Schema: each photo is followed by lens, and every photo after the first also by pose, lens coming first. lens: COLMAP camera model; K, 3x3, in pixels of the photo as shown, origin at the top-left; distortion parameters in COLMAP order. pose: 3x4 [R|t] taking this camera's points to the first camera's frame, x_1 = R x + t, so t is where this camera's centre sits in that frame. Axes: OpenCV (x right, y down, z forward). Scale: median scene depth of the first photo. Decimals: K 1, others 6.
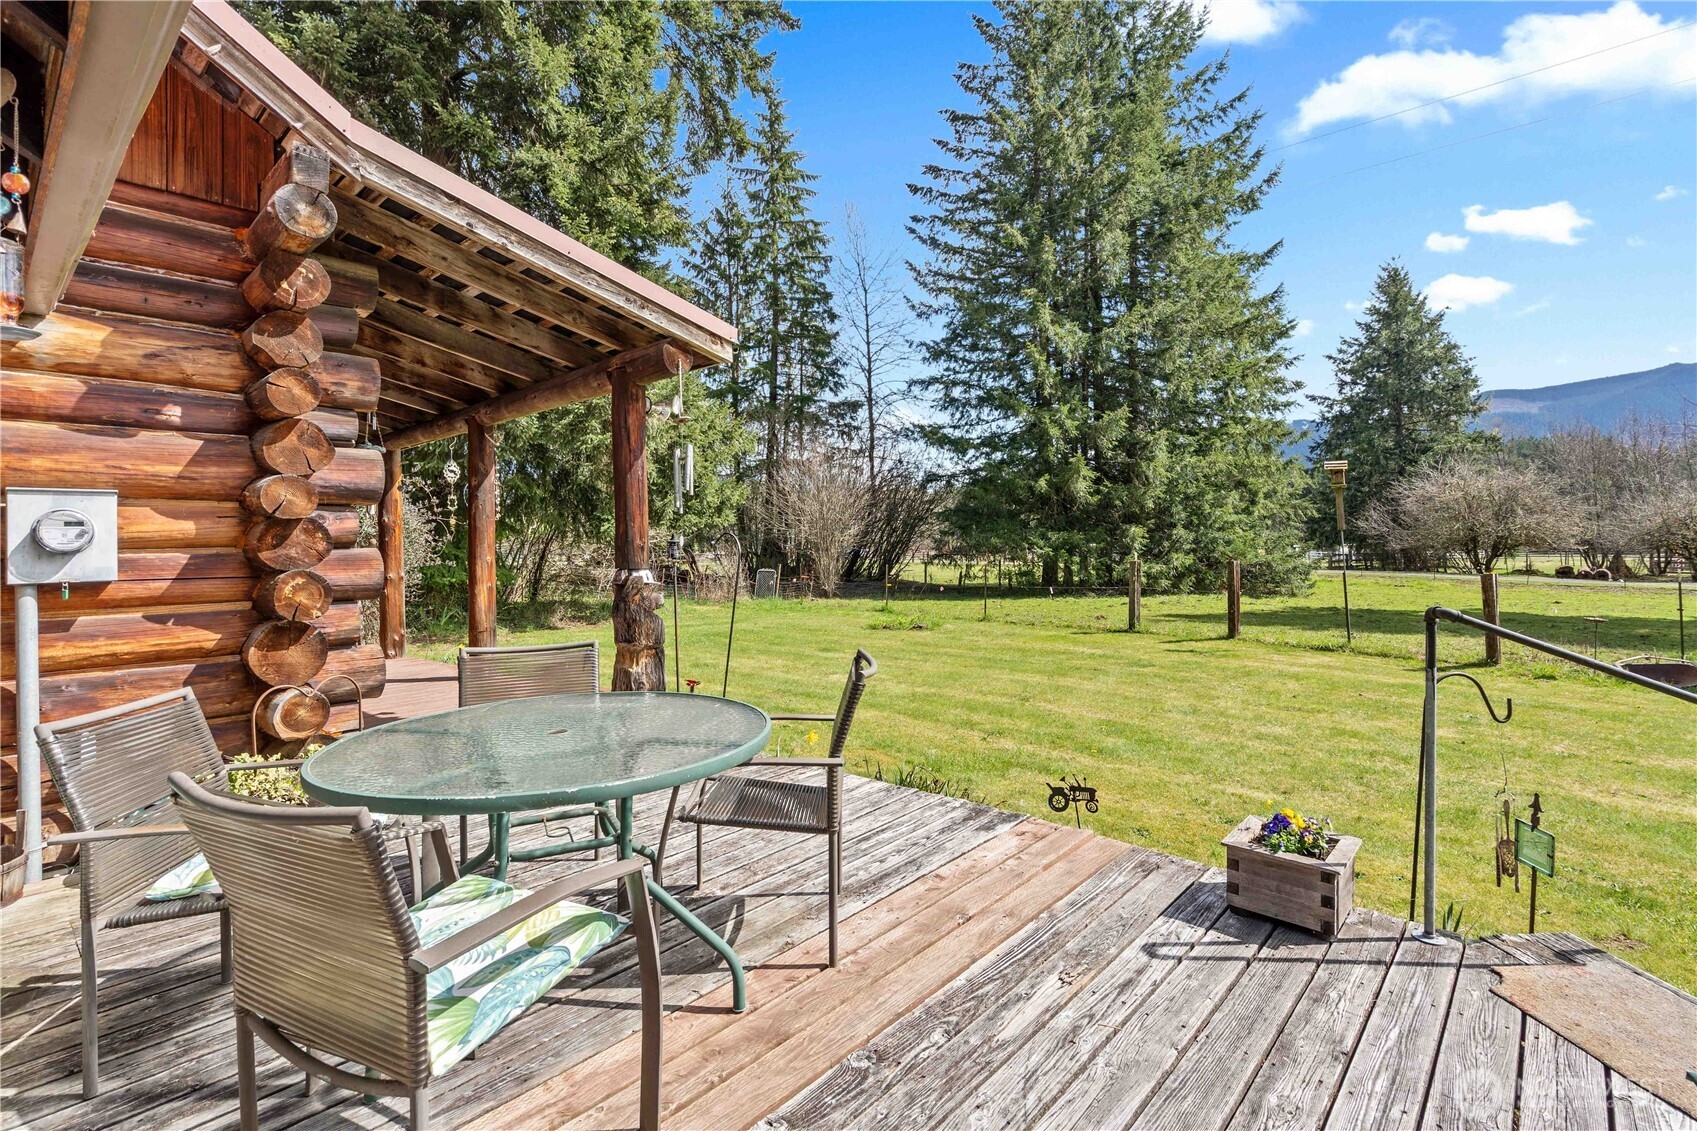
lens RADIAL K [[801.0, 0, 845.0], [0, 801.0, 533.4], [0, 0, 1]] dist [-0.003957, -0.000167]
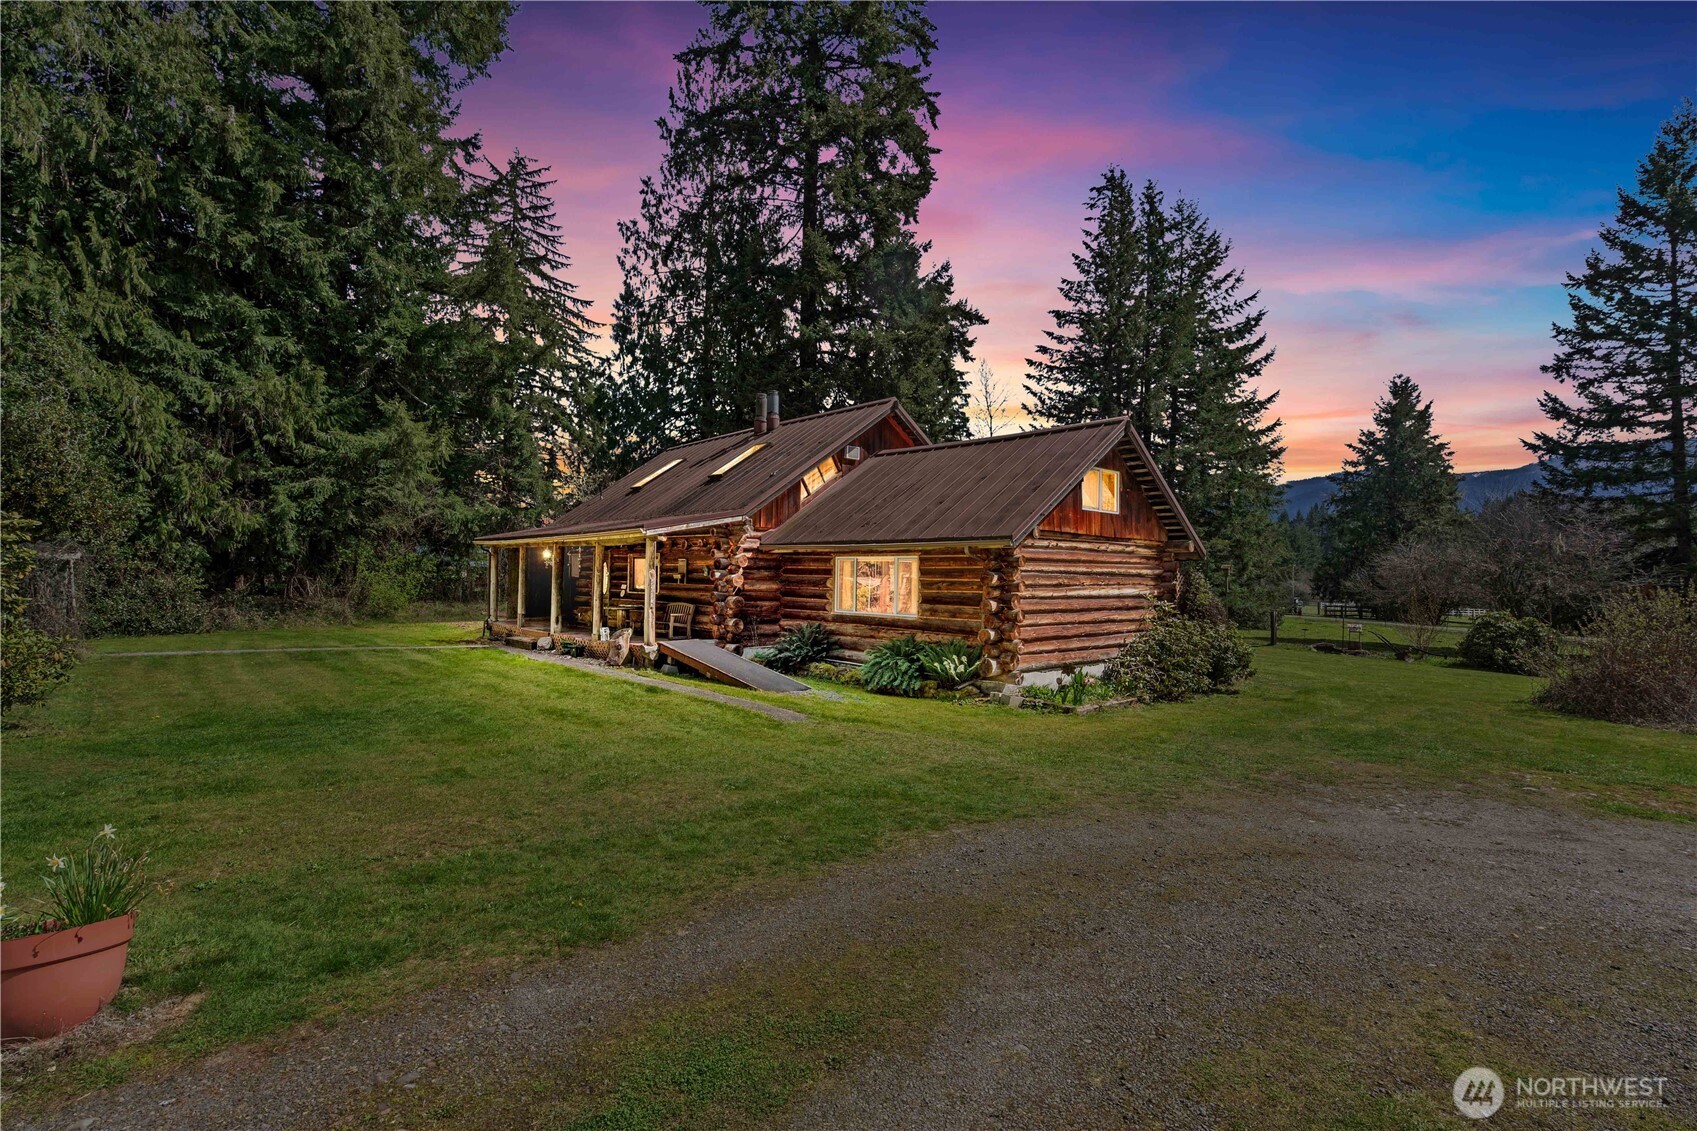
lens RADIAL K [[772.9, 0, 835.8], [0, 772.9, 567.6], [0, 0, 1]] dist [-0.003267, -0.000554]
pose [[0.994959, 0.041376, -0.091349, -0.138136], [-0.041071, 0.999143, 0.005223, -0.016059], [0.091487, -0.001445, 0.995805, -0.550158]]
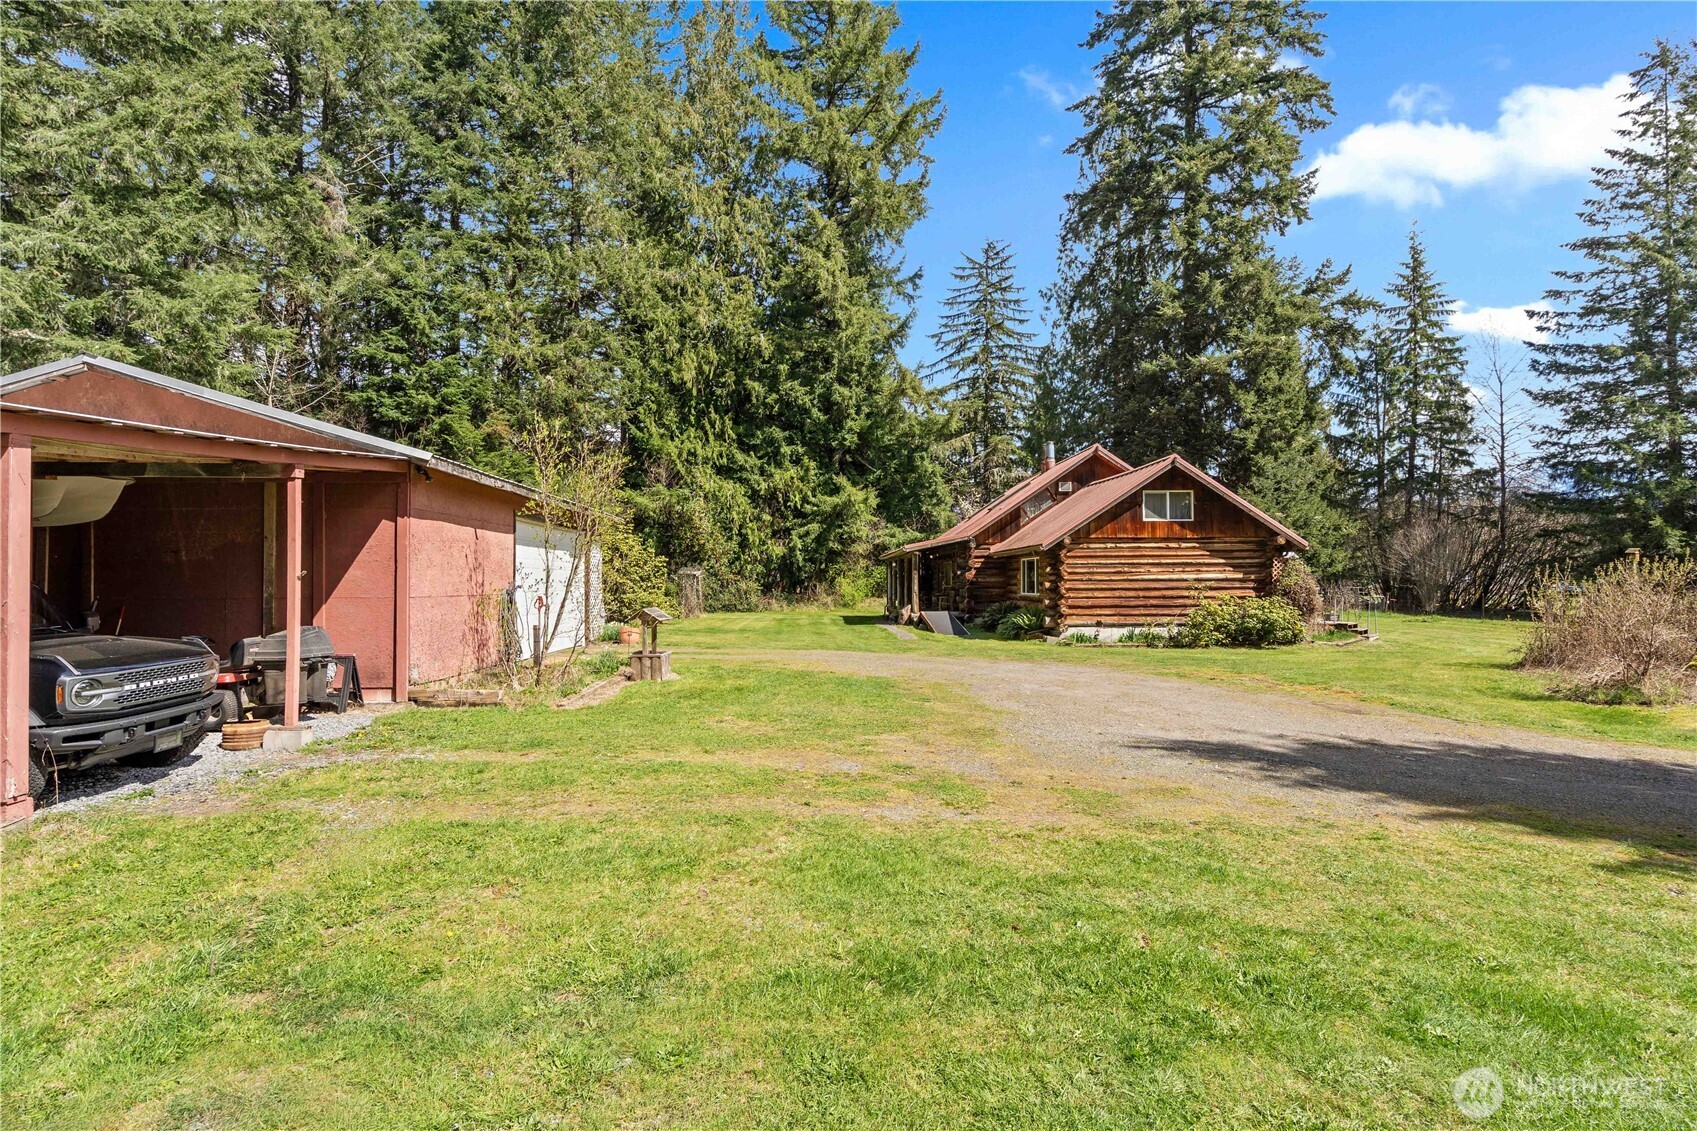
lens RADIAL K [[823.5, 0, 848.5], [0, 823.5, 565.5], [0, 0, 1]] dist [0.000497, -0.000099]
pose [[0.707807, 0.007214, -0.706369, 0.247190], [-0.003581, 0.999972, 0.006623, -0.018757], [0.706397, -0.002158, 0.707813, -0.750889]]
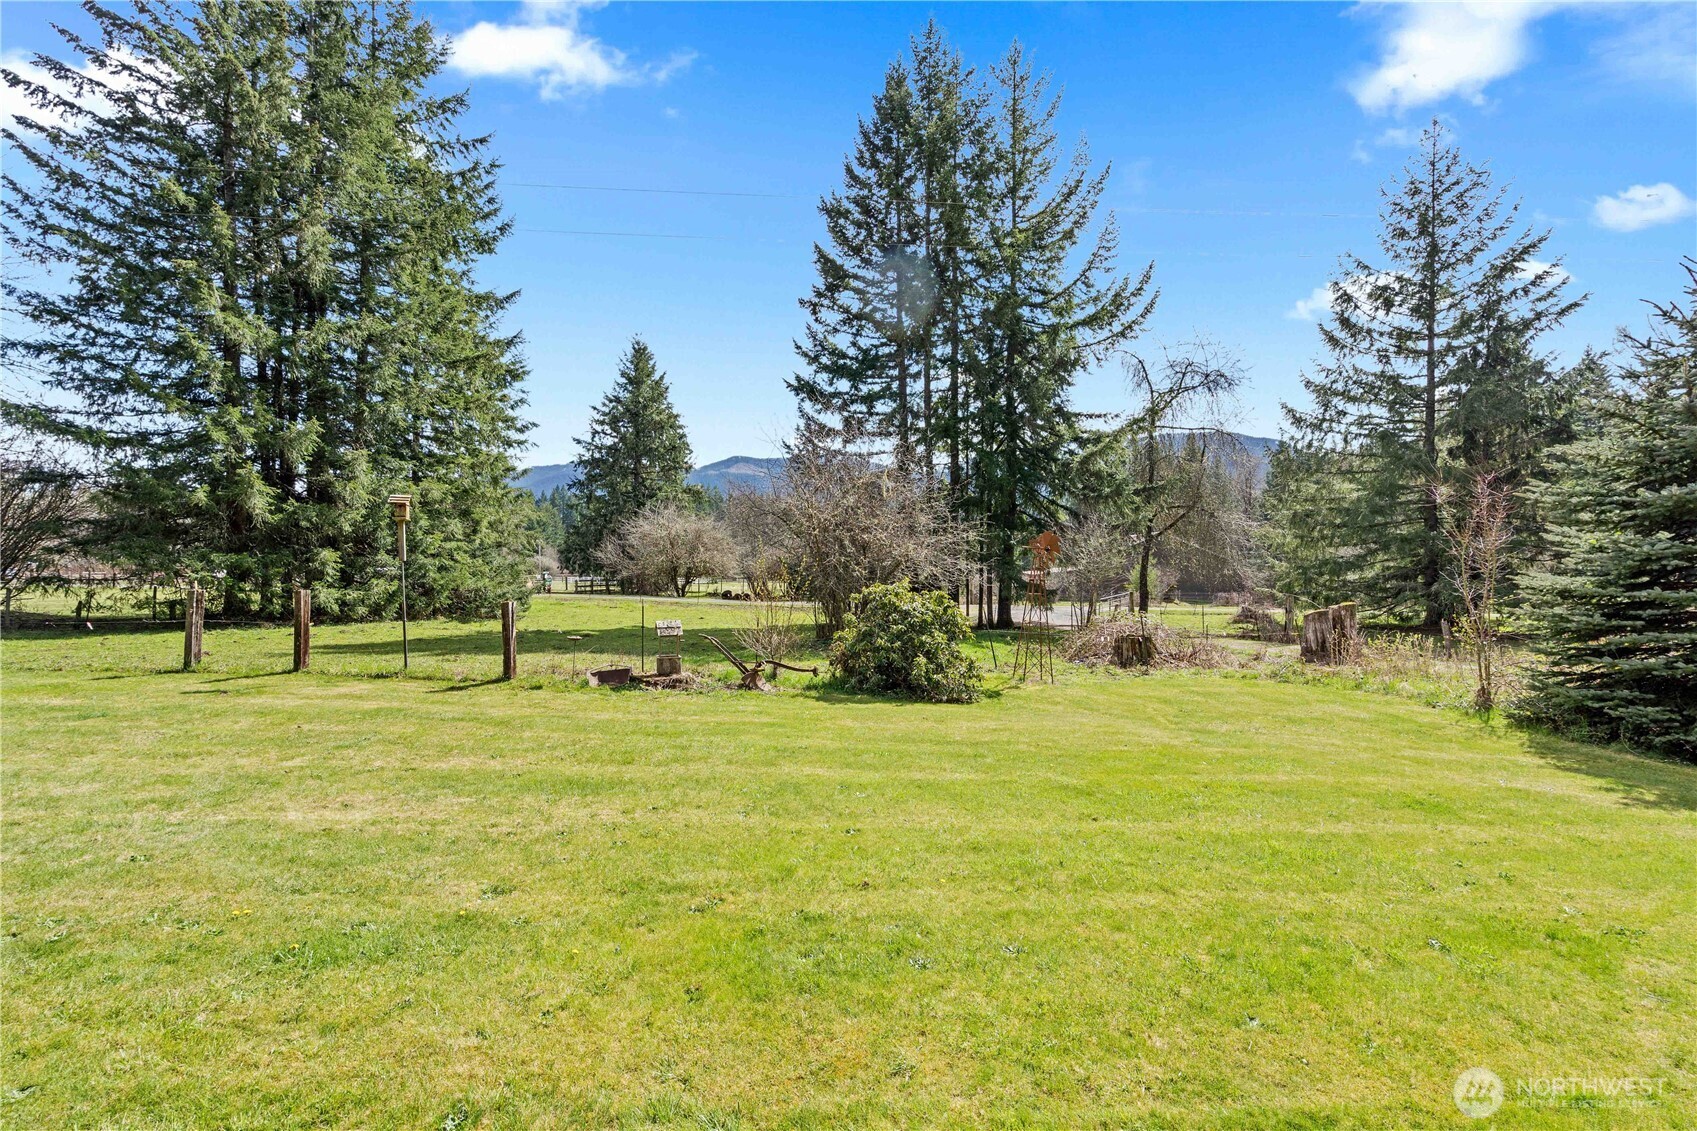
lens RADIAL K [[772.1, 0, 825.6], [0, 772.1, 571.8], [0, 0, 1]] dist [0.000781, 0.000481]
pose [[0.697432, 0.014419, 0.716506, 0.102596], [-0.027364, 0.999604, 0.006520, -0.004449], [-0.716128, -0.024154, 0.697551, -0.035877]]
